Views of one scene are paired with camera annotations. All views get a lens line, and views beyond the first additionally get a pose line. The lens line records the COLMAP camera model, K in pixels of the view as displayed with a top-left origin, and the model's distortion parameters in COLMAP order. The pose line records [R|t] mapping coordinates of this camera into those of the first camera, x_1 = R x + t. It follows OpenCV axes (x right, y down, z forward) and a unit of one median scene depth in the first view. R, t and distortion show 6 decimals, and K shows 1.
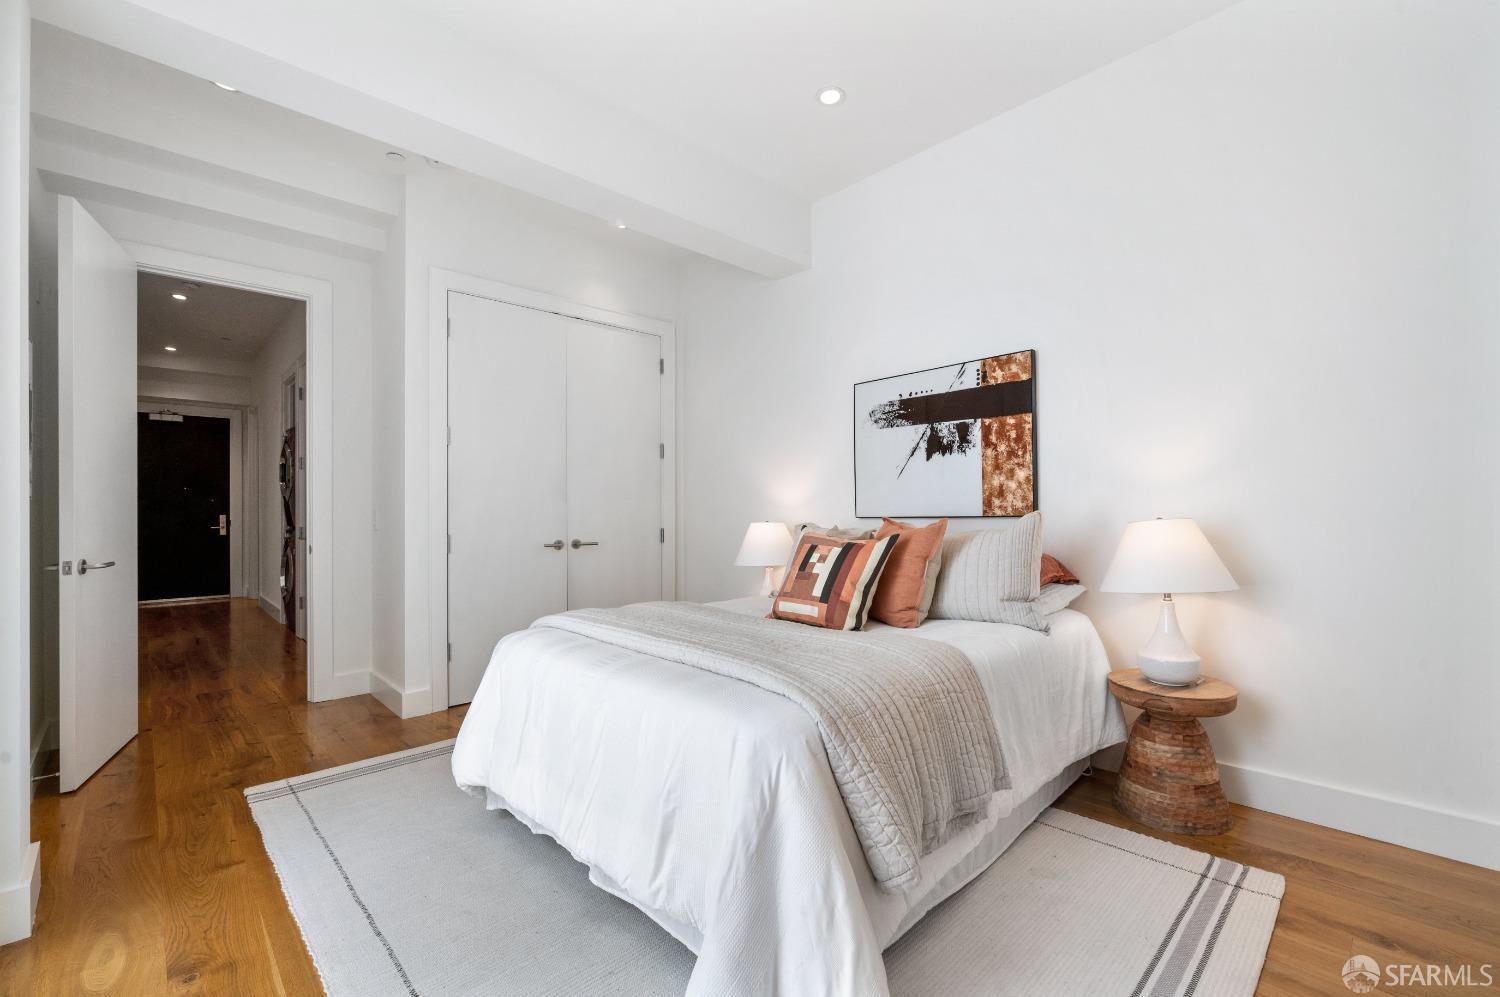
lens RADIAL K [[645.8, 0, 749.9], [0, 645.8, 498.3], [0, 0, 1]] dist [-0.001845, 0.000132]
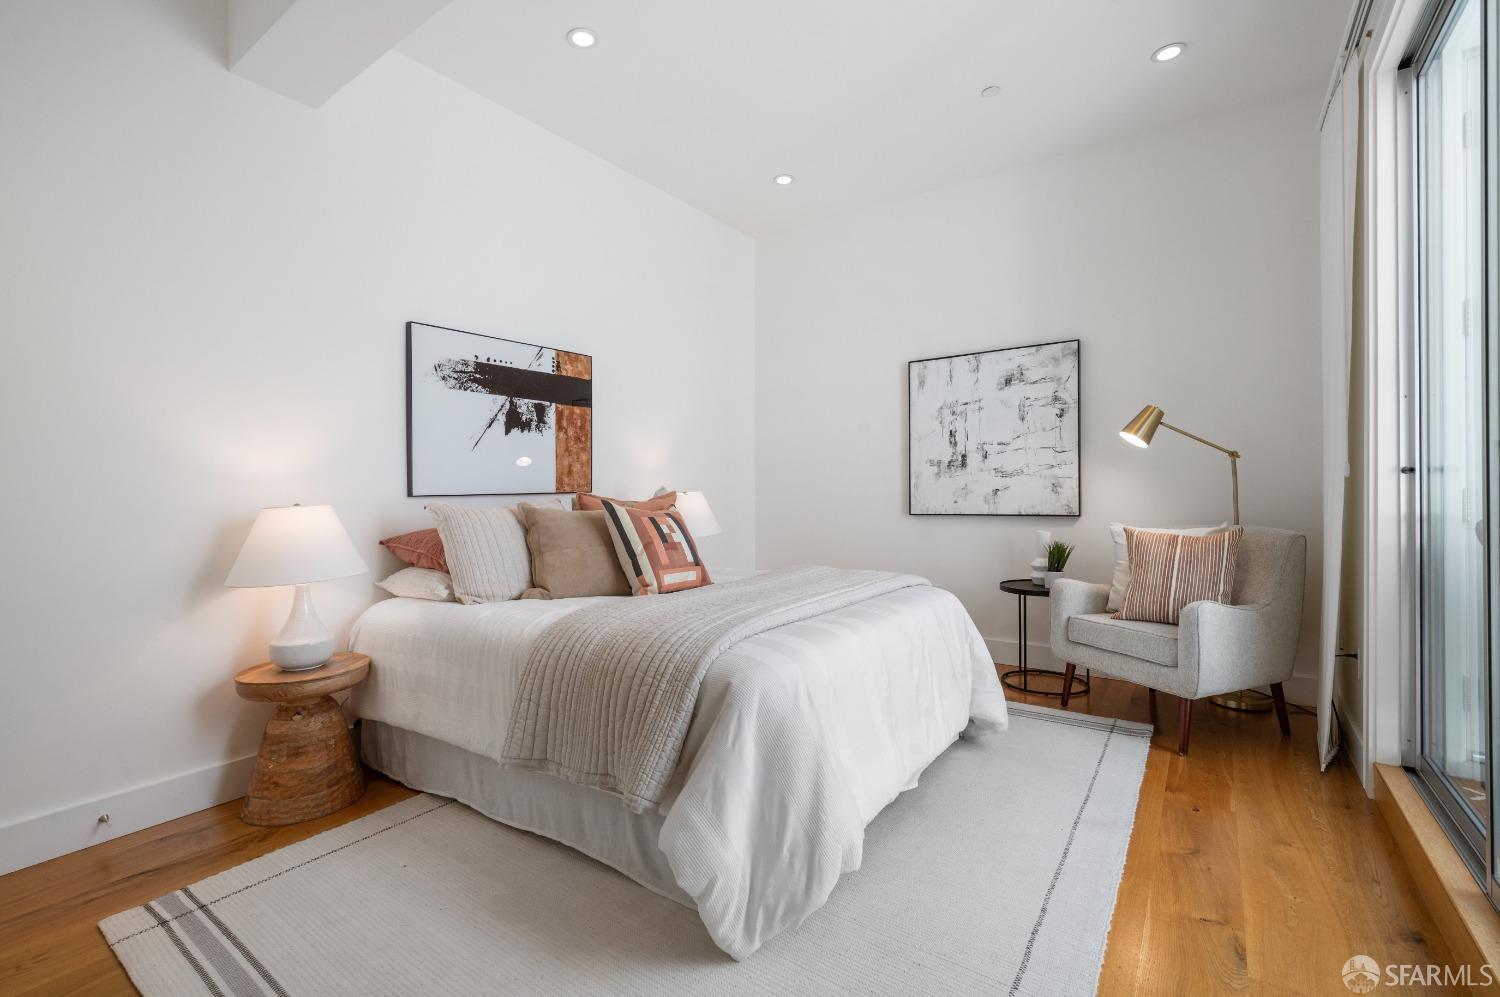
lens RADIAL K [[659.8, 0, 746.6], [0, 659.8, 498.4], [0, 0, 1]] dist [0.004245, 0.000071]
pose [[-0.195179, 0.000058, 0.980768, -0.786706], [-0.004070, 0.999991, -0.000869, 0.036504], [-0.980759, -0.004161, -0.195177, 0.881248]]
